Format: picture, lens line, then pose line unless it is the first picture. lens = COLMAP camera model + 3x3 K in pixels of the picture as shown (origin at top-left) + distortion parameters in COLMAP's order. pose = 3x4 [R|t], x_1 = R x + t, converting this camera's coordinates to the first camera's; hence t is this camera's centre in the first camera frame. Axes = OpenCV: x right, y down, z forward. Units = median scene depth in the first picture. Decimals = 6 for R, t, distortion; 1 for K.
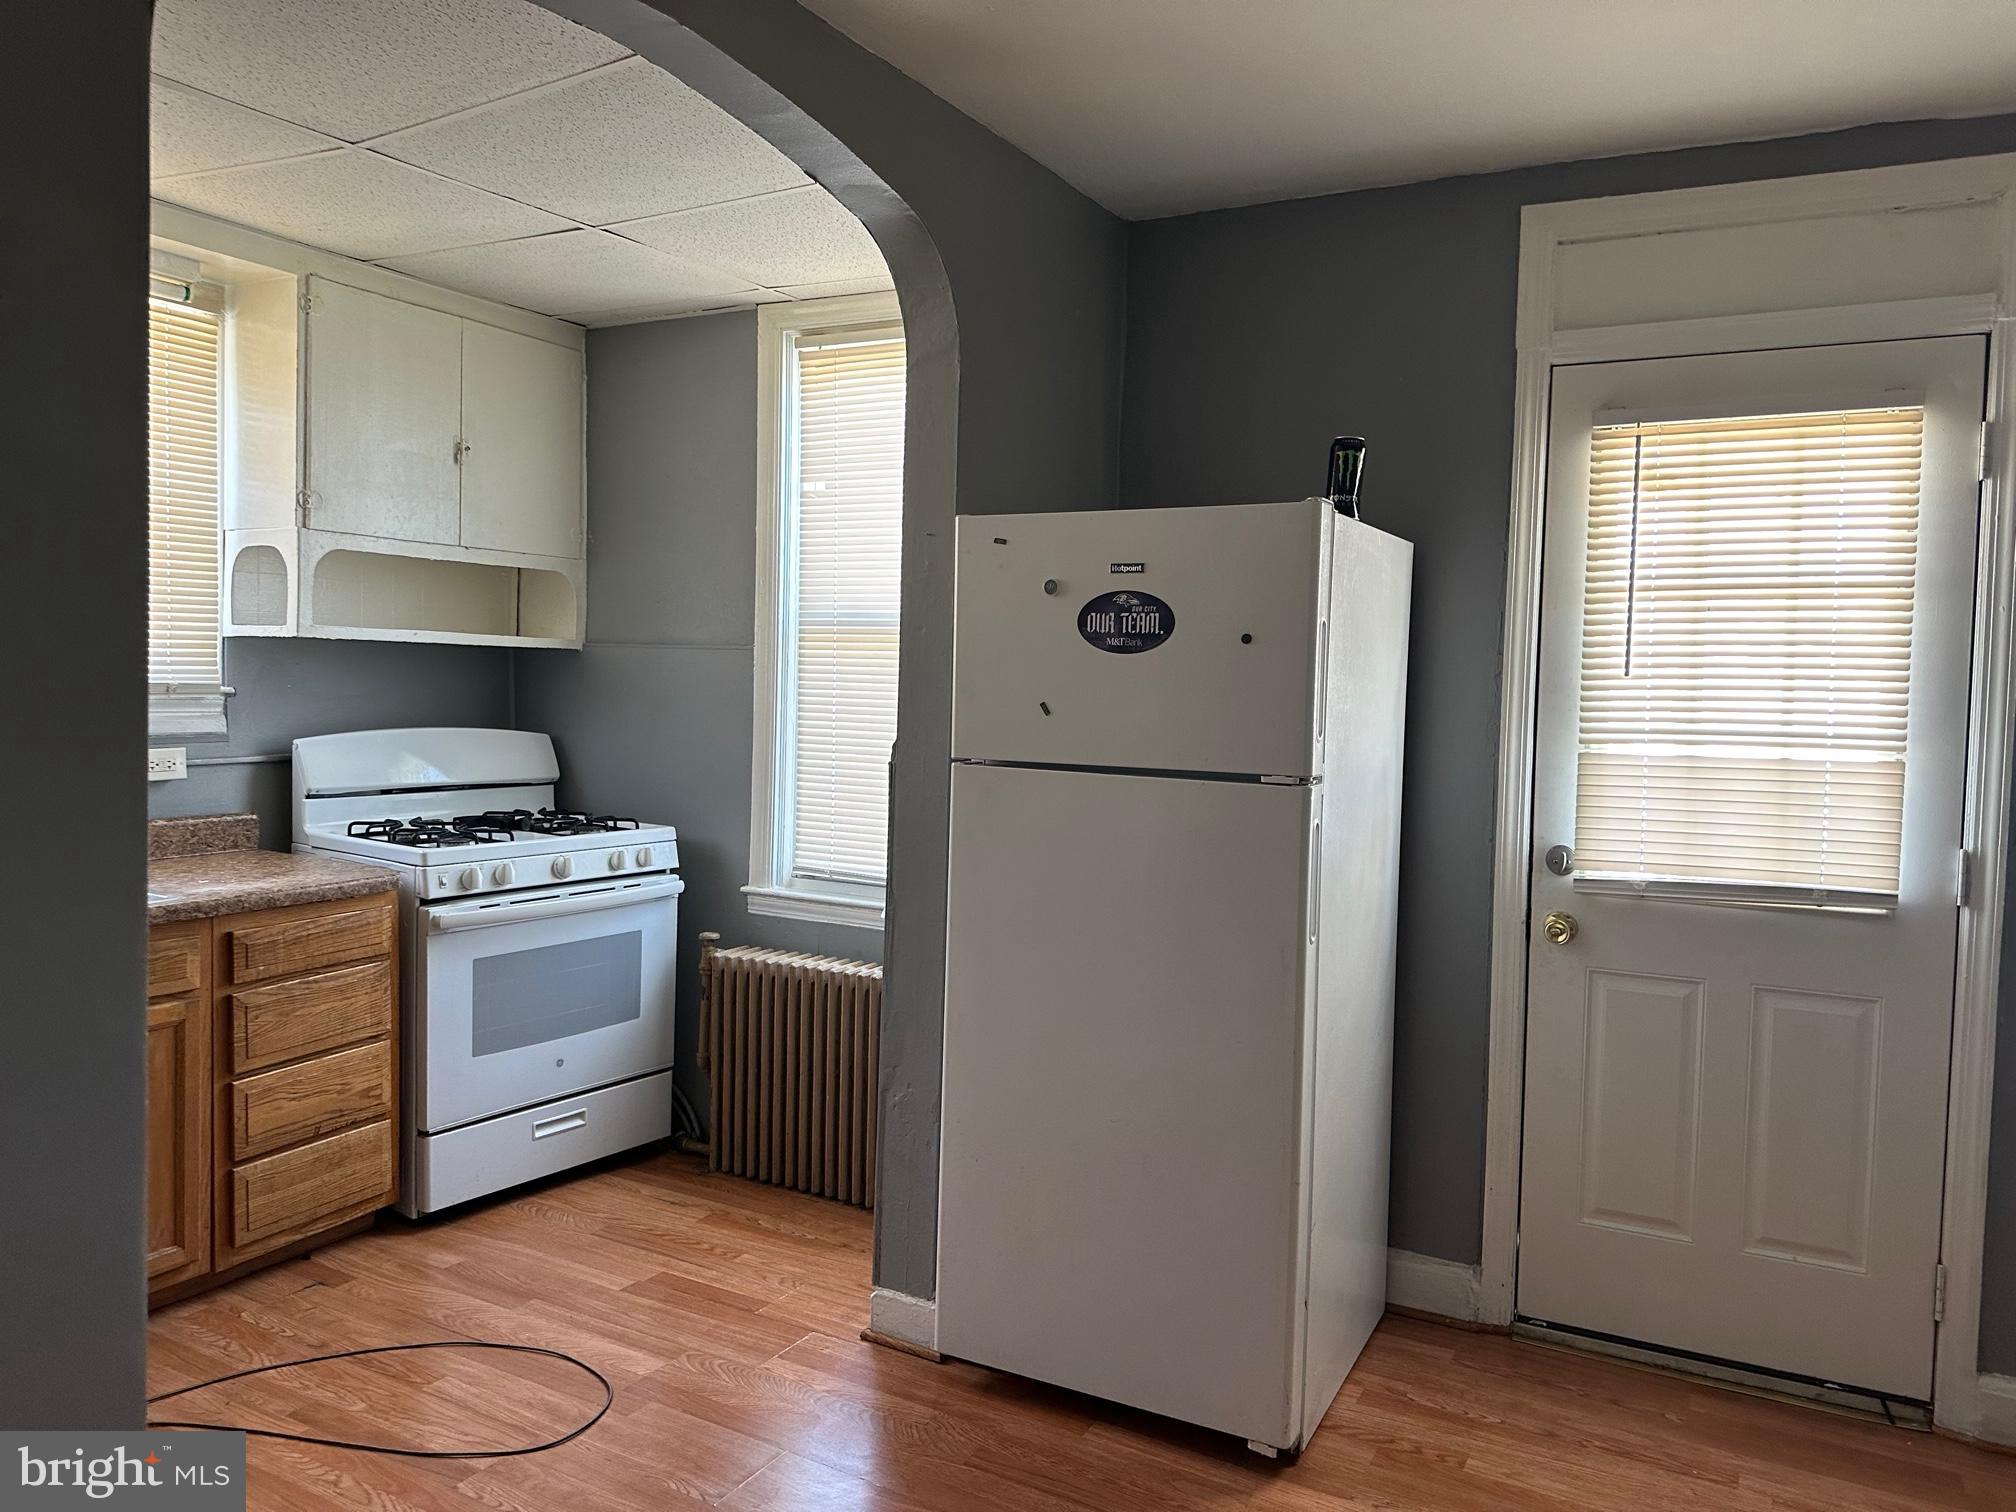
lens RADIAL K [[1419.7, 0, 1006.5], [0, 1419.7, 749.3], [0, 0, 1]] dist [0.085316, -0.107632]
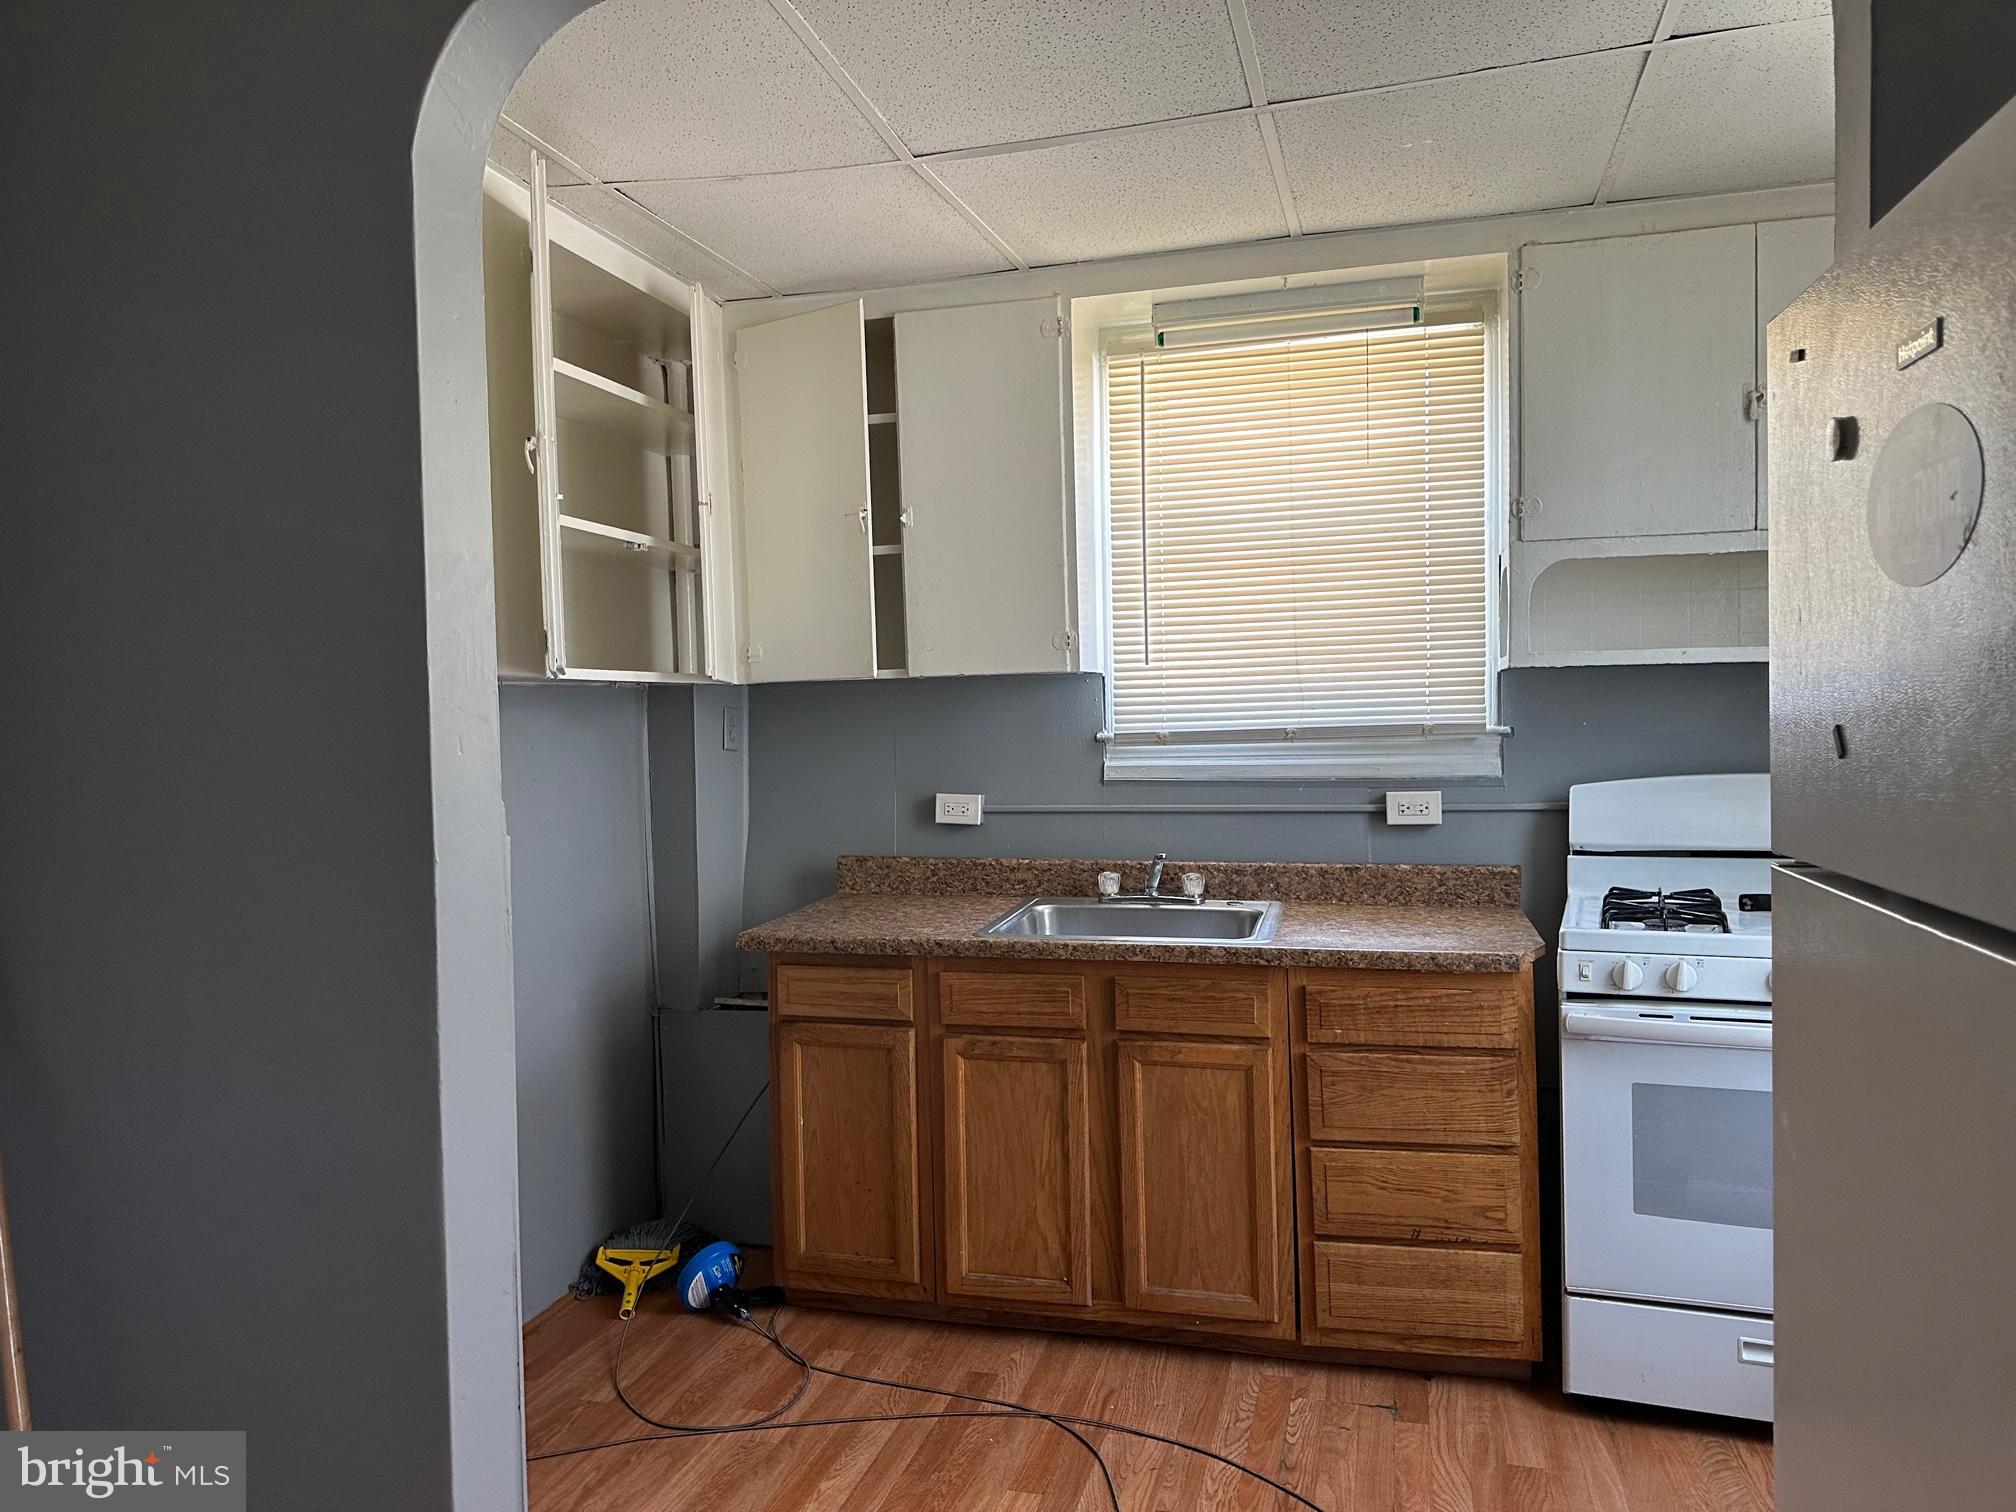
lens RADIAL K [[1423.7, 0, 1013.5], [0, 1423.7, 764.3], [0, 0, 1]] dist [0.083336, -0.149664]
pose [[0.240547, 0.006072, -0.970619, 0.292454], [-0.025171, 0.999683, 0.000016, -0.012443], [0.970311, 0.024428, 0.240624, 0.526707]]
